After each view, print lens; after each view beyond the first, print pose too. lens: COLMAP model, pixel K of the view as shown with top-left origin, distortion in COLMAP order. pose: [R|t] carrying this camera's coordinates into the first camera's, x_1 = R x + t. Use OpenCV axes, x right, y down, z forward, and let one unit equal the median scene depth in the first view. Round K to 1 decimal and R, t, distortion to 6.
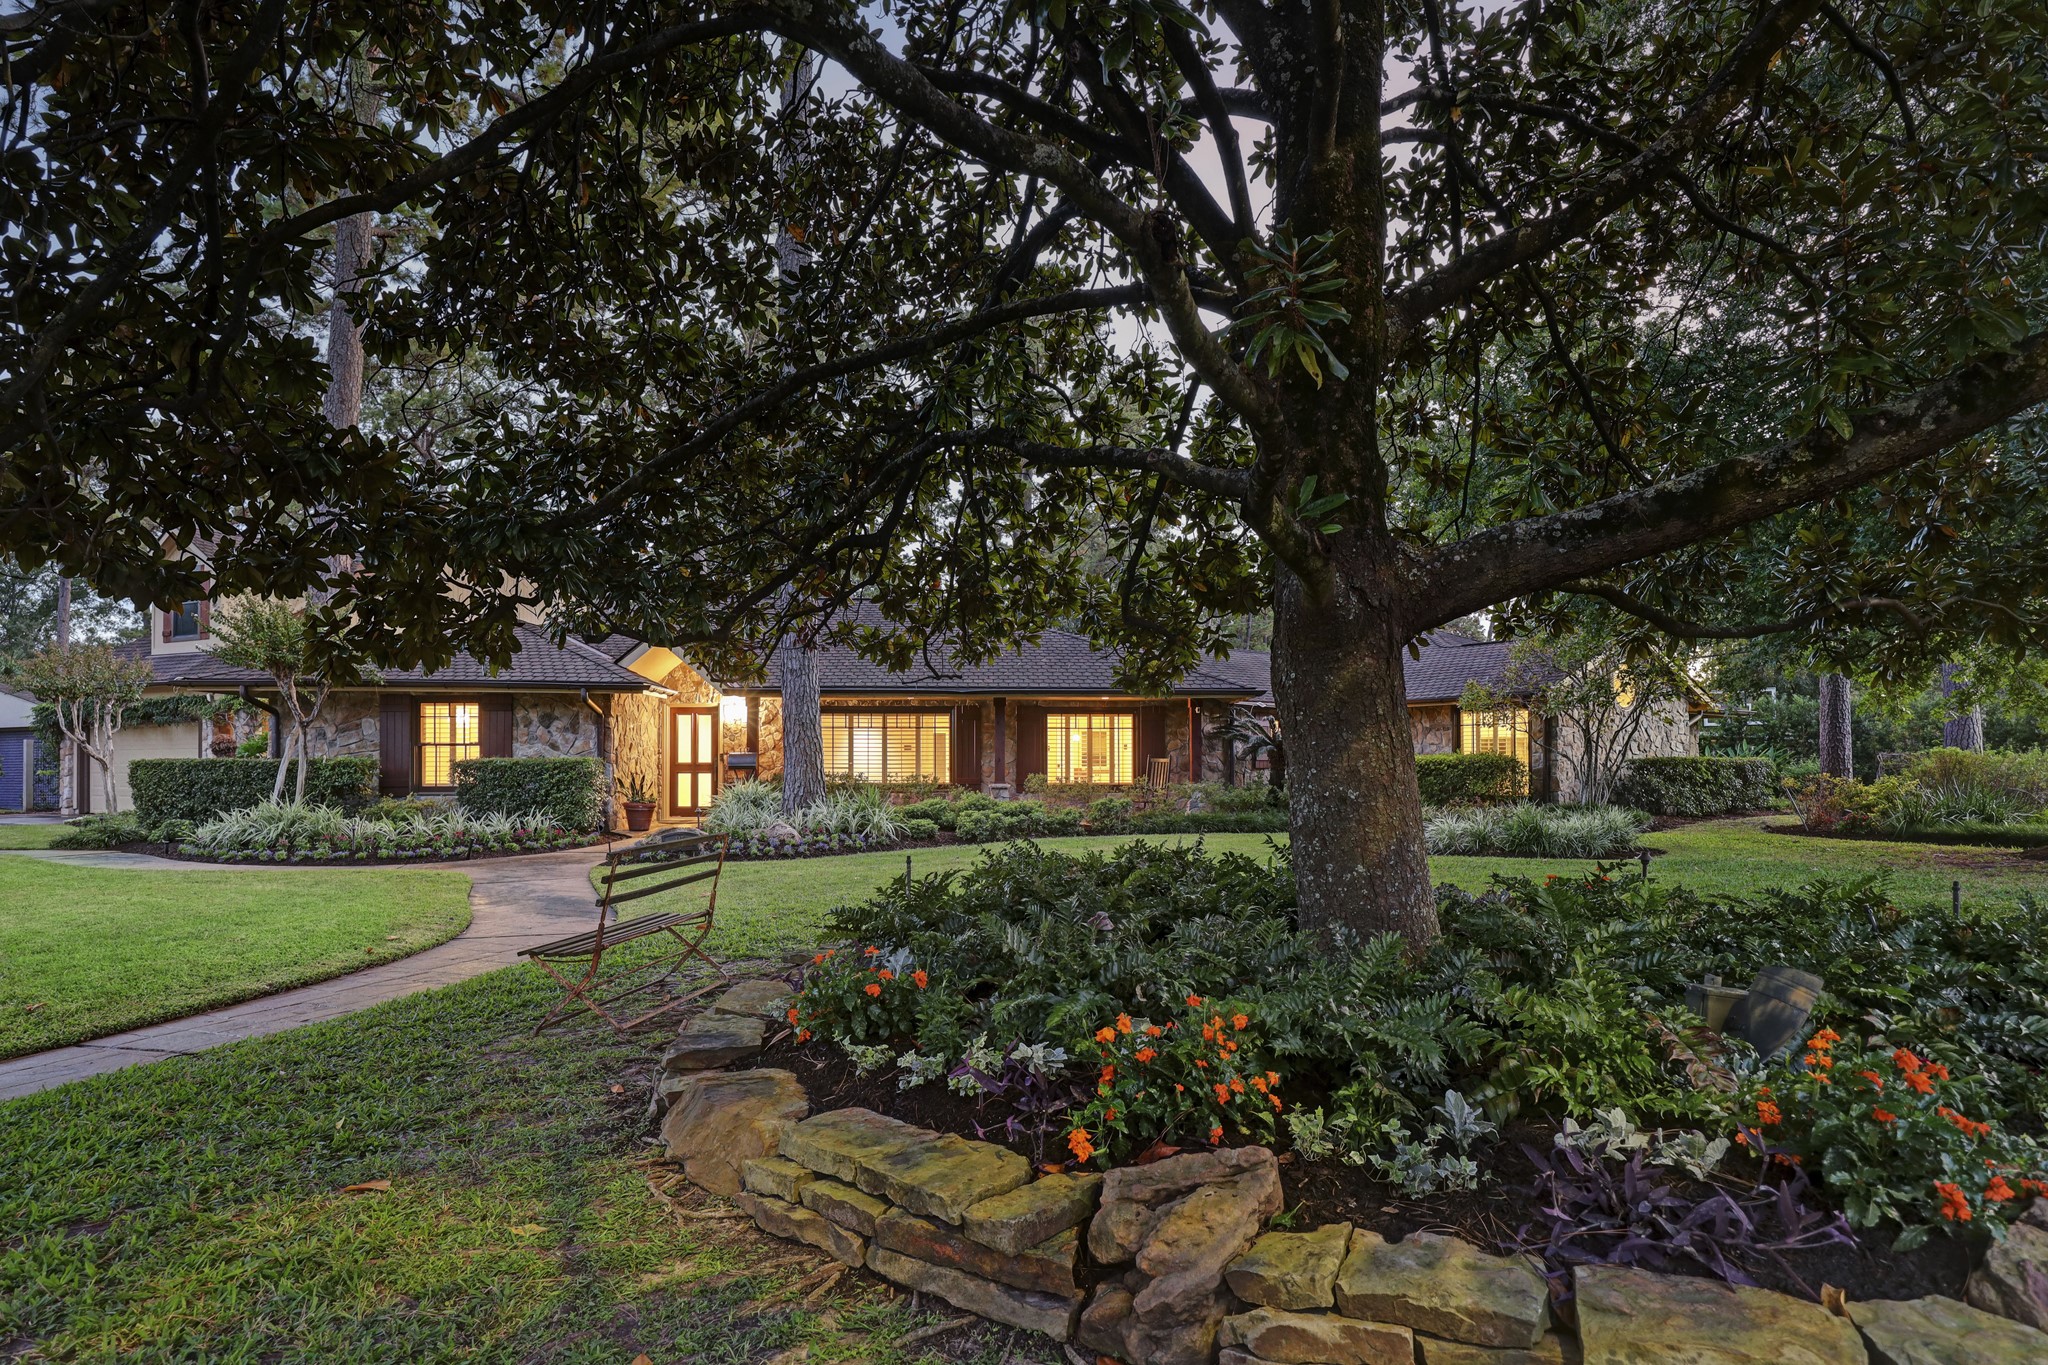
lens RADIAL K [[1107.5, 0, 1029.8], [0, 1107.5, 700.8], [0, 0, 1]] dist [-0.000052, -0.000741]
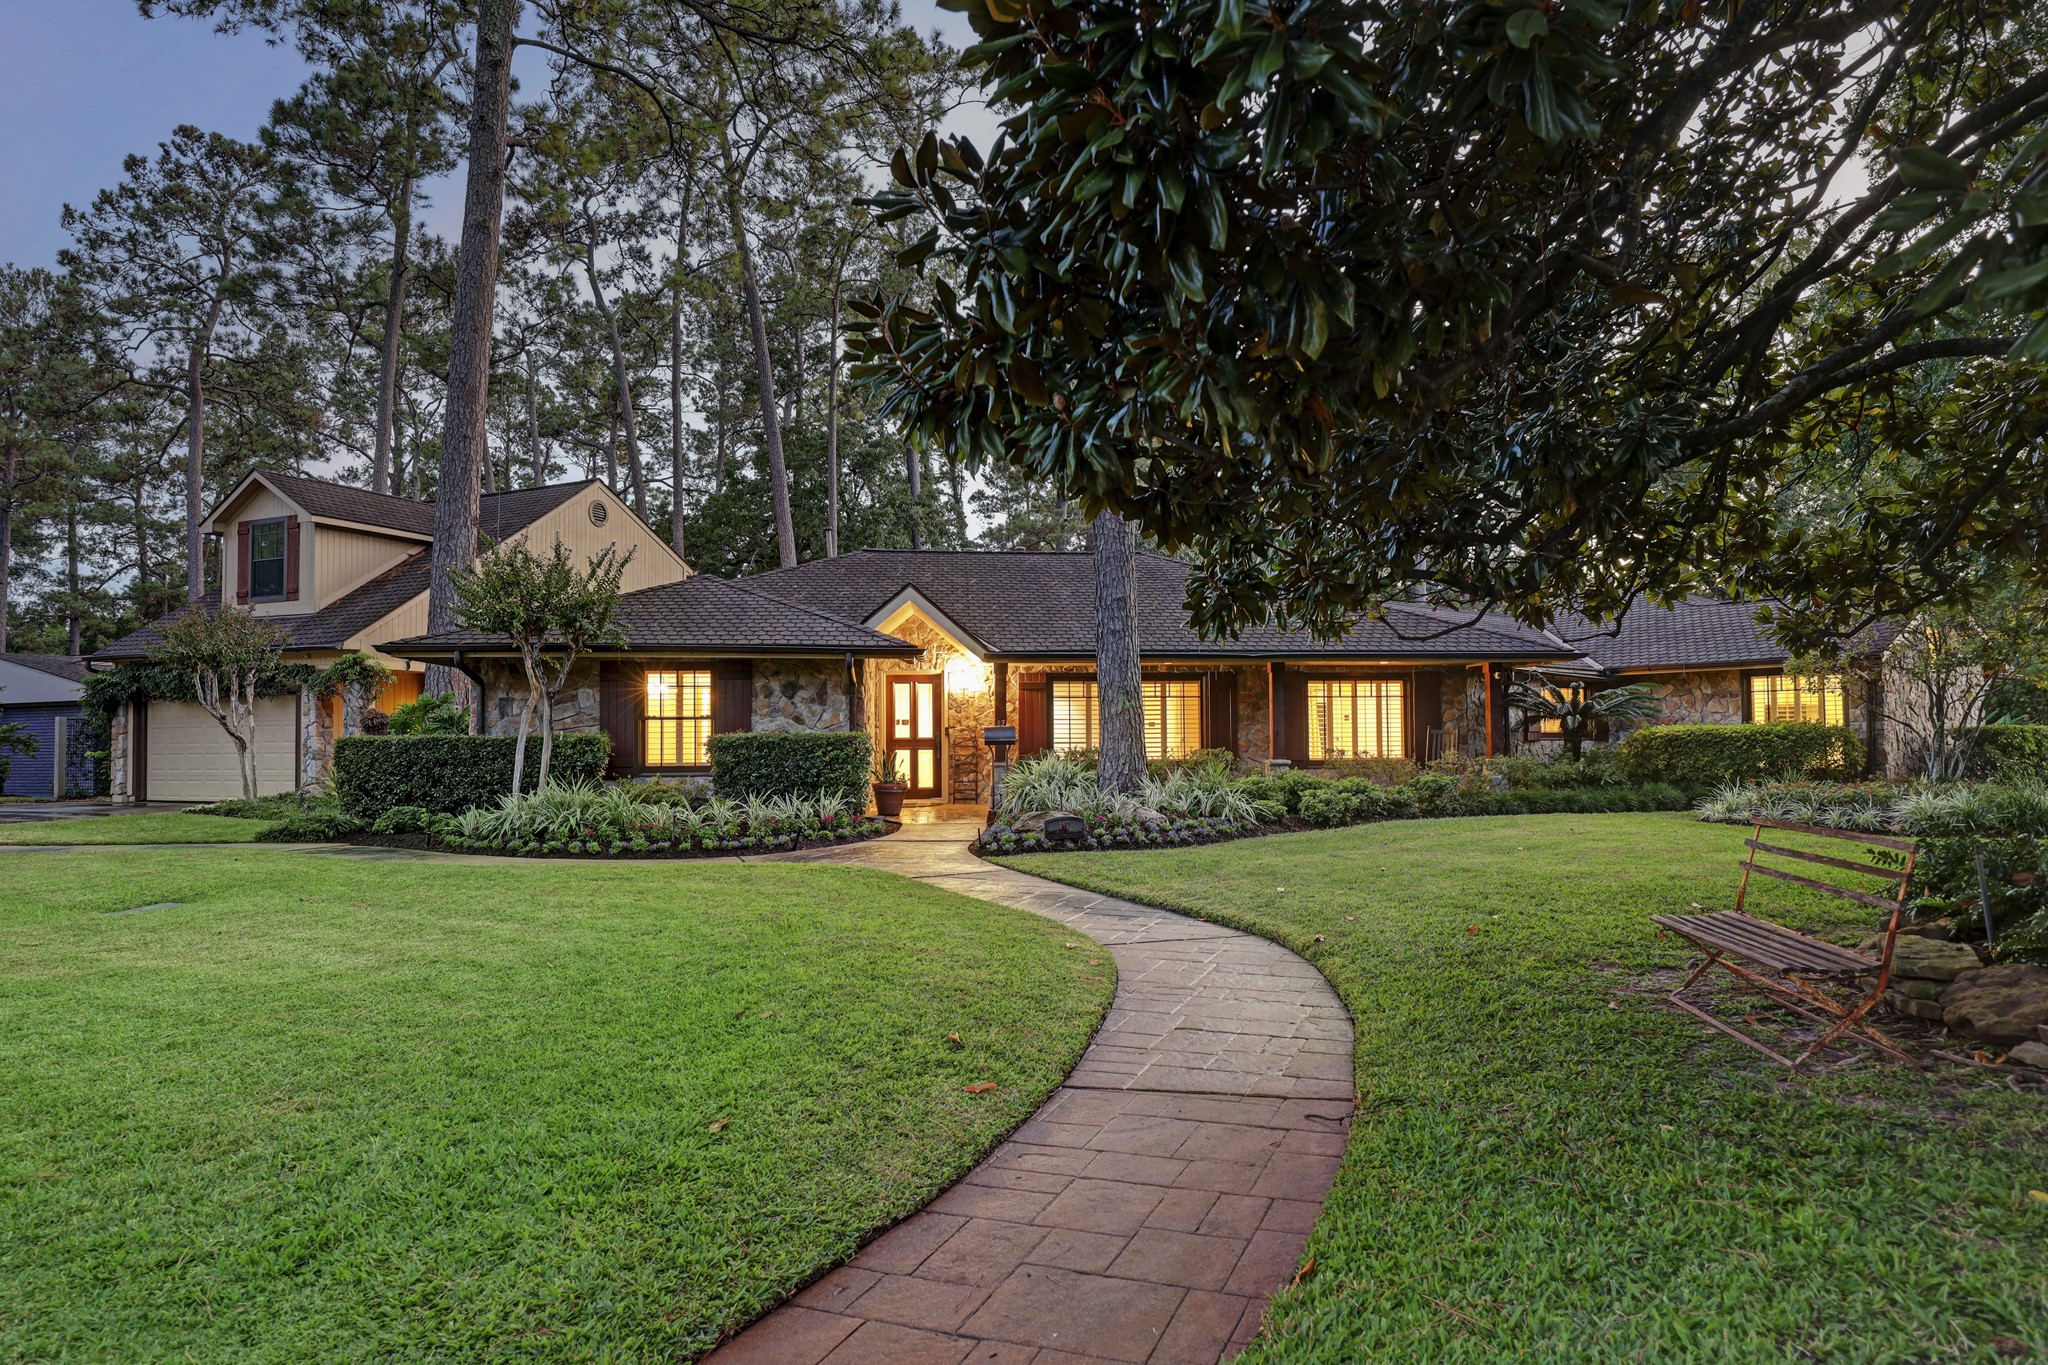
lens RADIAL K [[1235.7, 0, 1019.5], [0, 1235.7, 669.2], [0, 0, 1]] dist [-0.006590, -0.002536]
pose [[0.999698, -0.004419, 0.024184, -0.278450], [0.004428, 0.999990, -0.000326, 0.002405], [-0.024182, 0.000433, 0.999707, 0.024280]]
